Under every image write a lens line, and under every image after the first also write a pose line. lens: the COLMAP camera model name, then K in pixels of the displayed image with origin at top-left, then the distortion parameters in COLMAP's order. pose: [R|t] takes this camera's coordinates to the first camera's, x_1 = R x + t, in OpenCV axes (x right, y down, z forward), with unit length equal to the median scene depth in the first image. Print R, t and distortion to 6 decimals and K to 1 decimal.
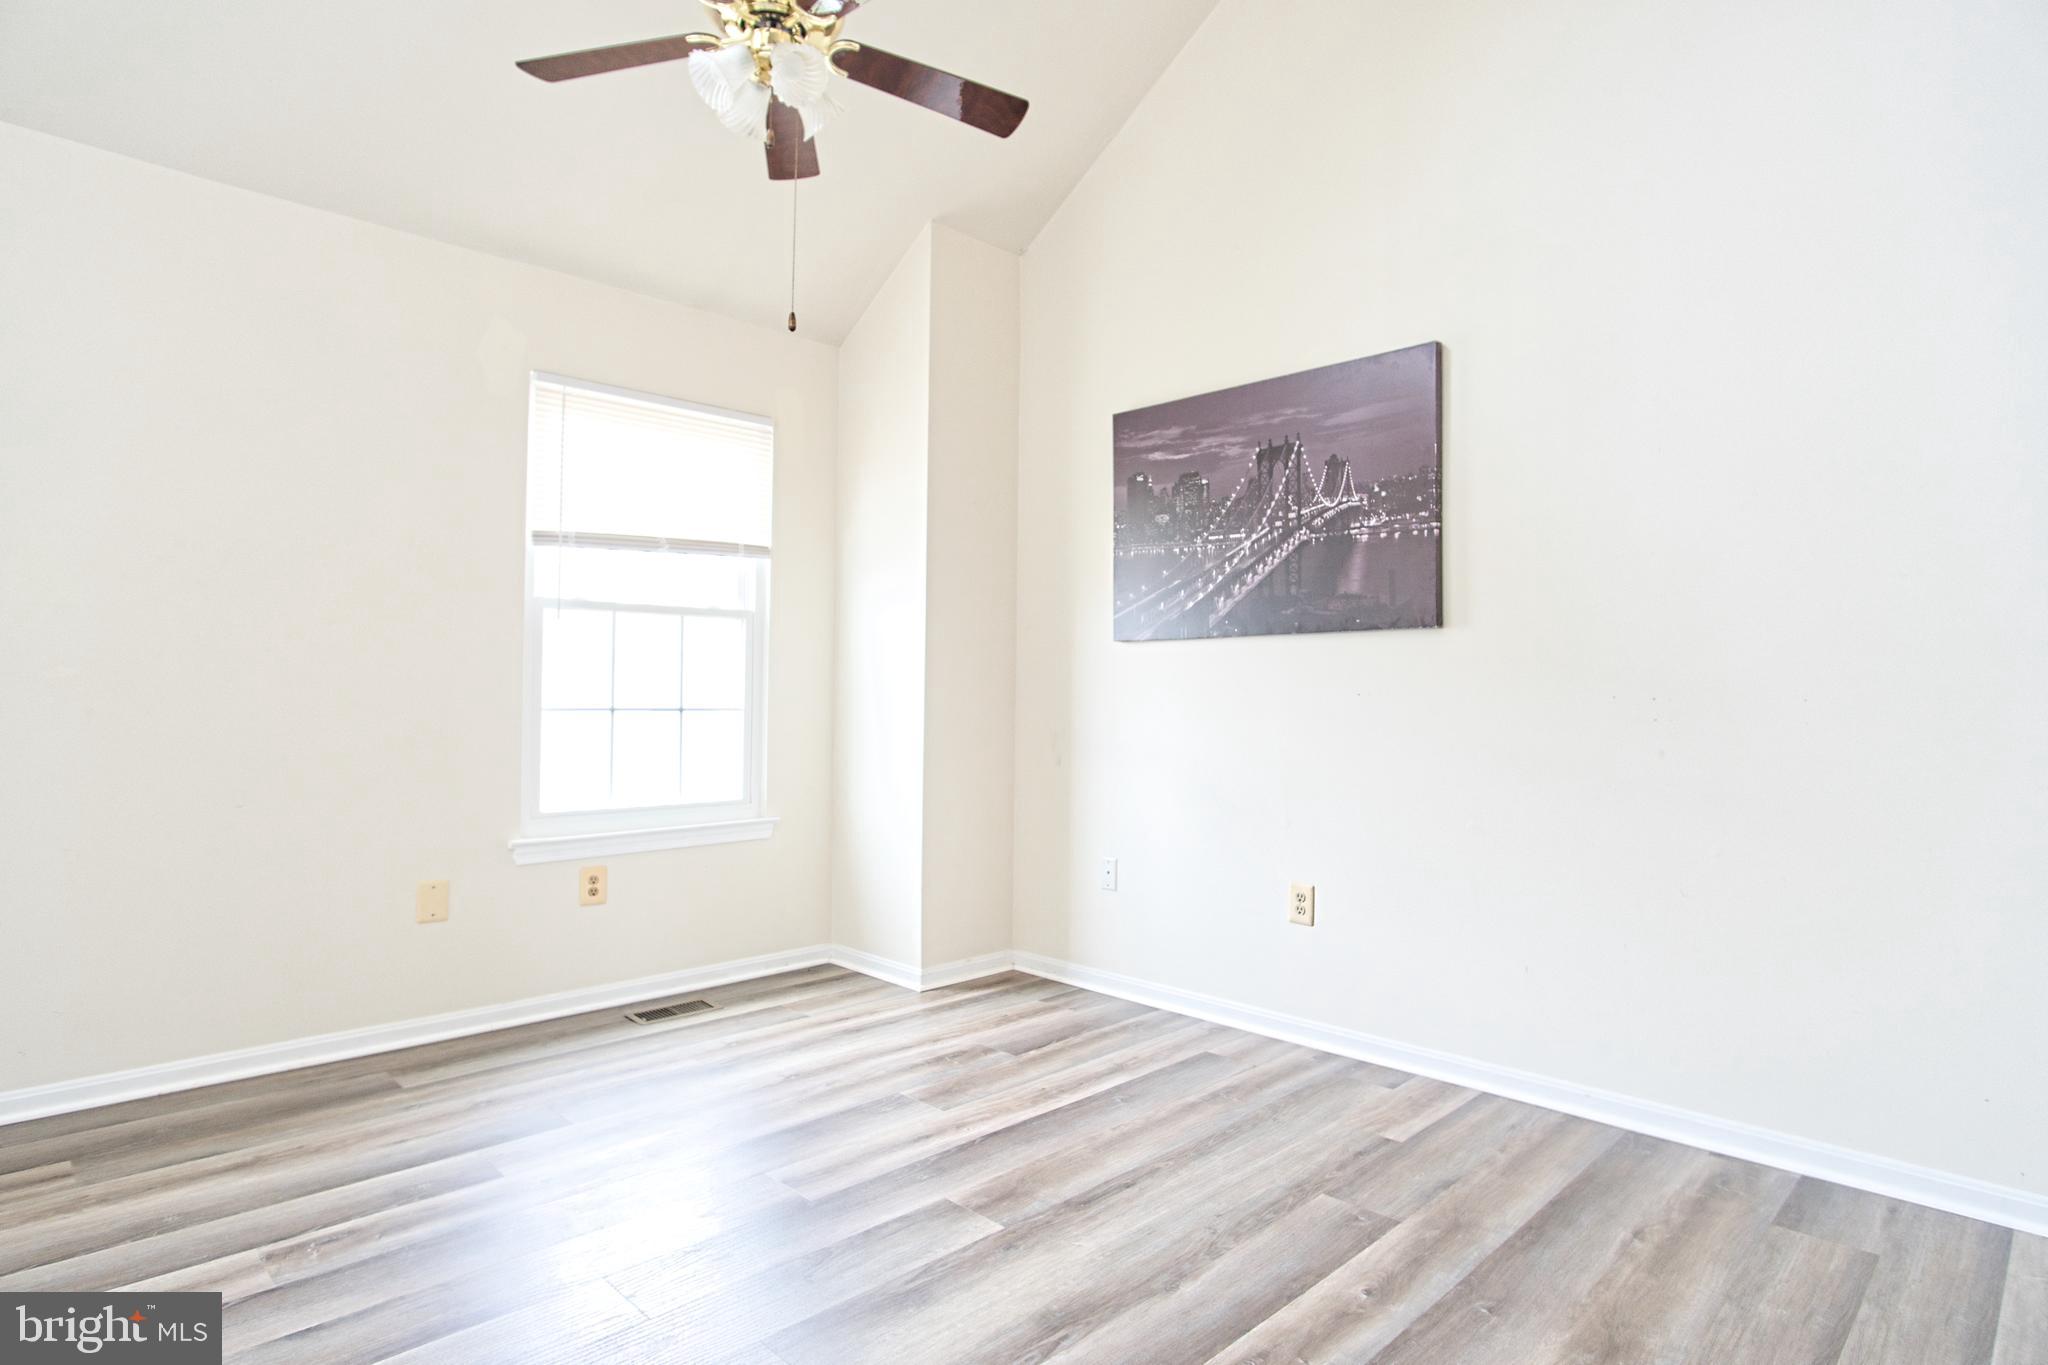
lens RADIAL K [[1107.1, 0, 1033.2], [0, 1107.1, 663.2], [0, 0, 1]] dist [-0.031615, 0.008508]
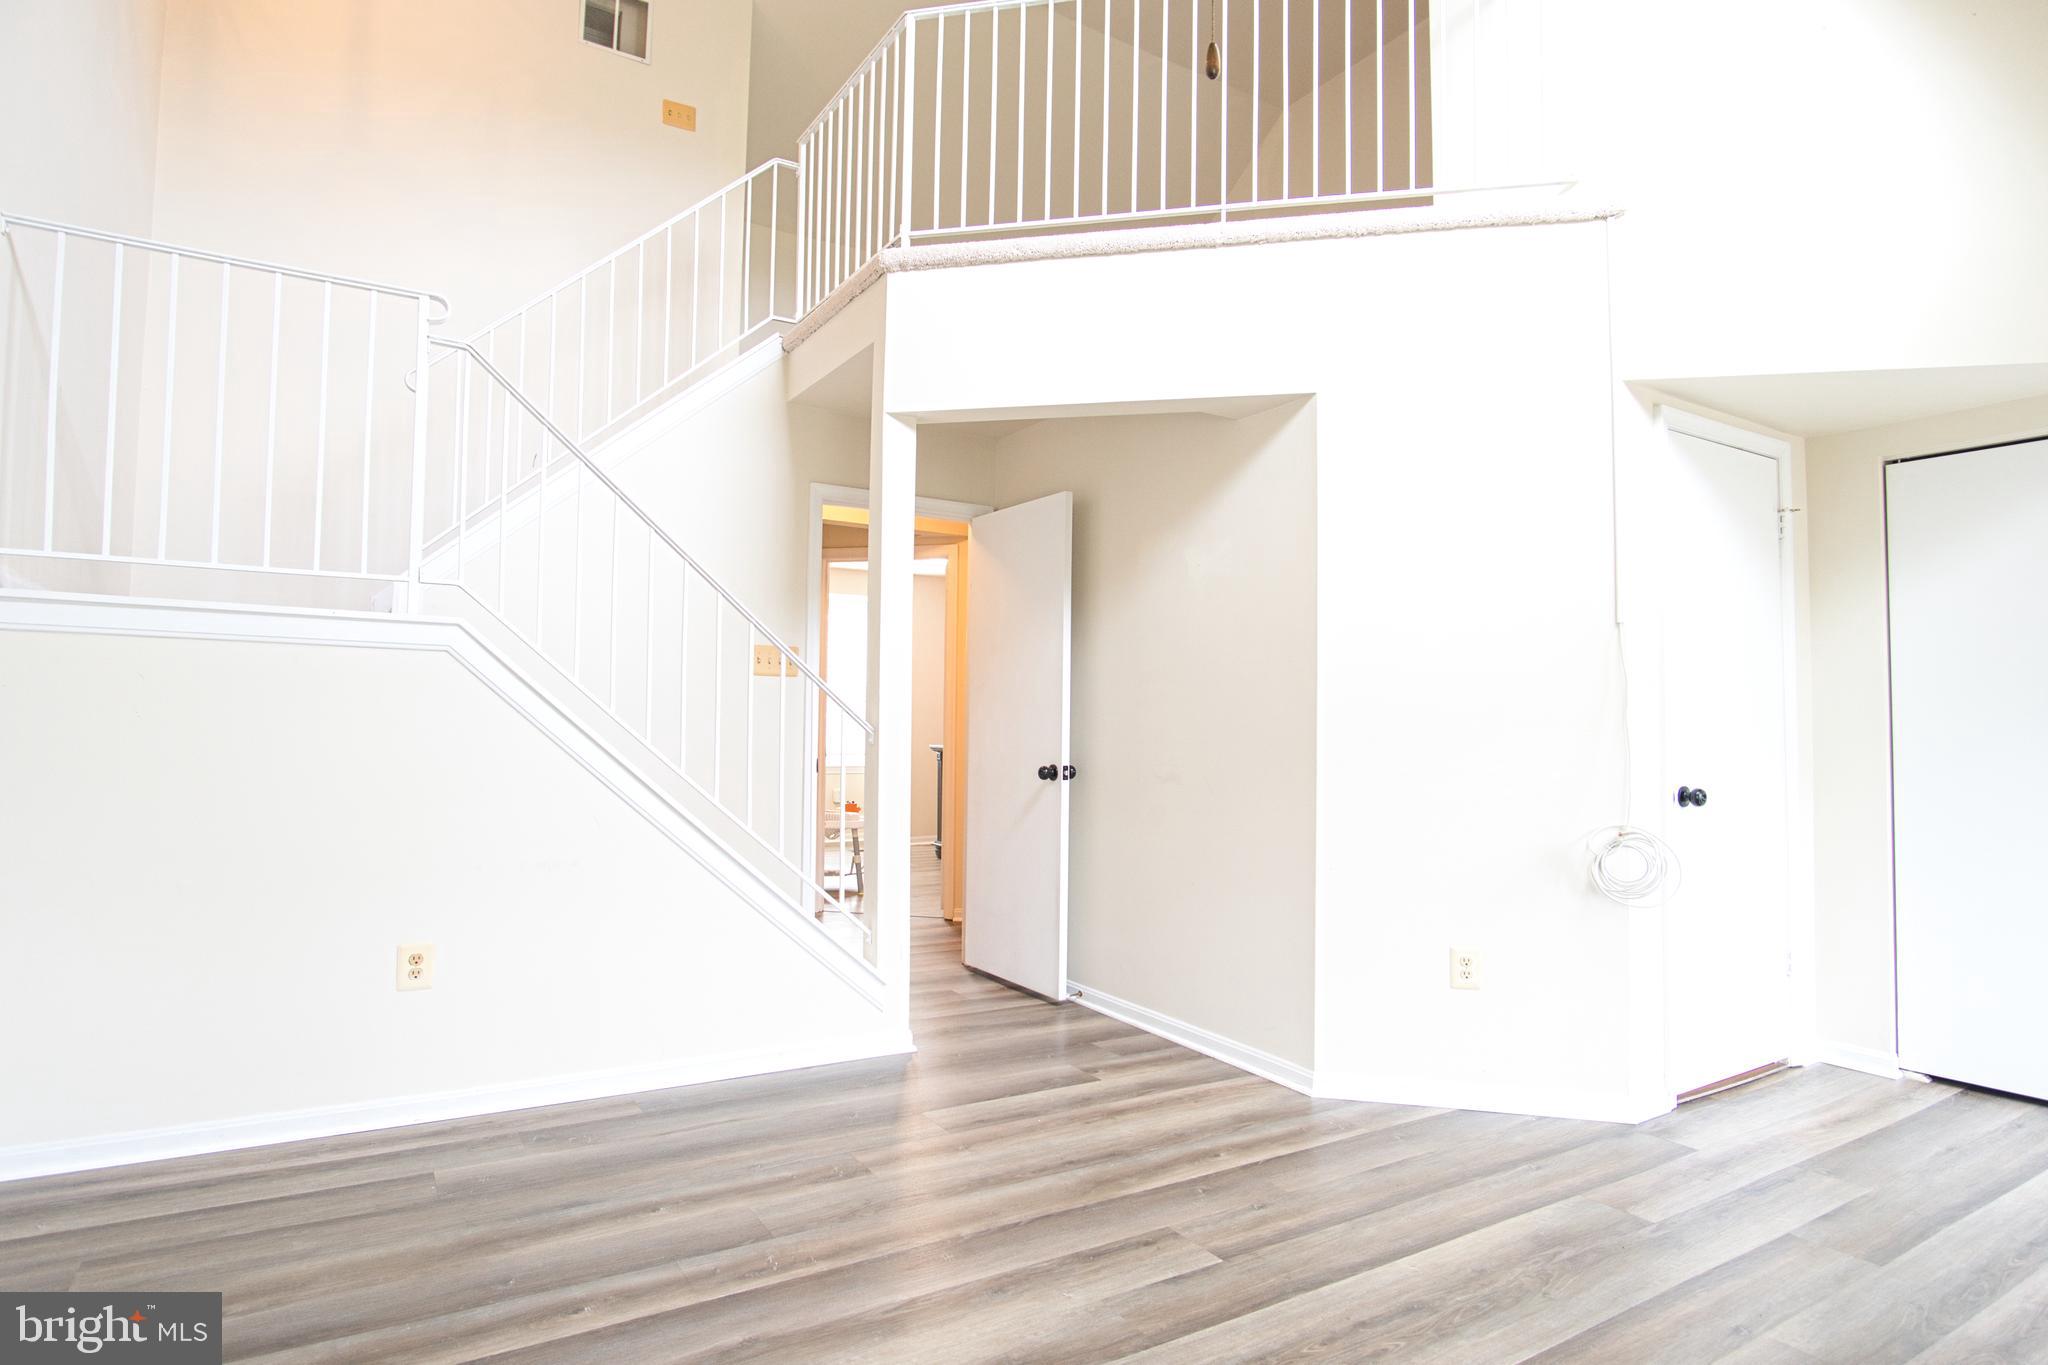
lens RADIAL K [[1107.1, 0, 1029.2], [0, 1107.1, 678.1], [0, 0, 1]] dist [-0.031615, 0.008508]
pose [[-0.971299, -0.013004, 0.237507, -0.195568], [-0.028986, 0.997534, -0.063919, 0.024110], [-0.236090, -0.068969, -0.969280, 1.122099]]
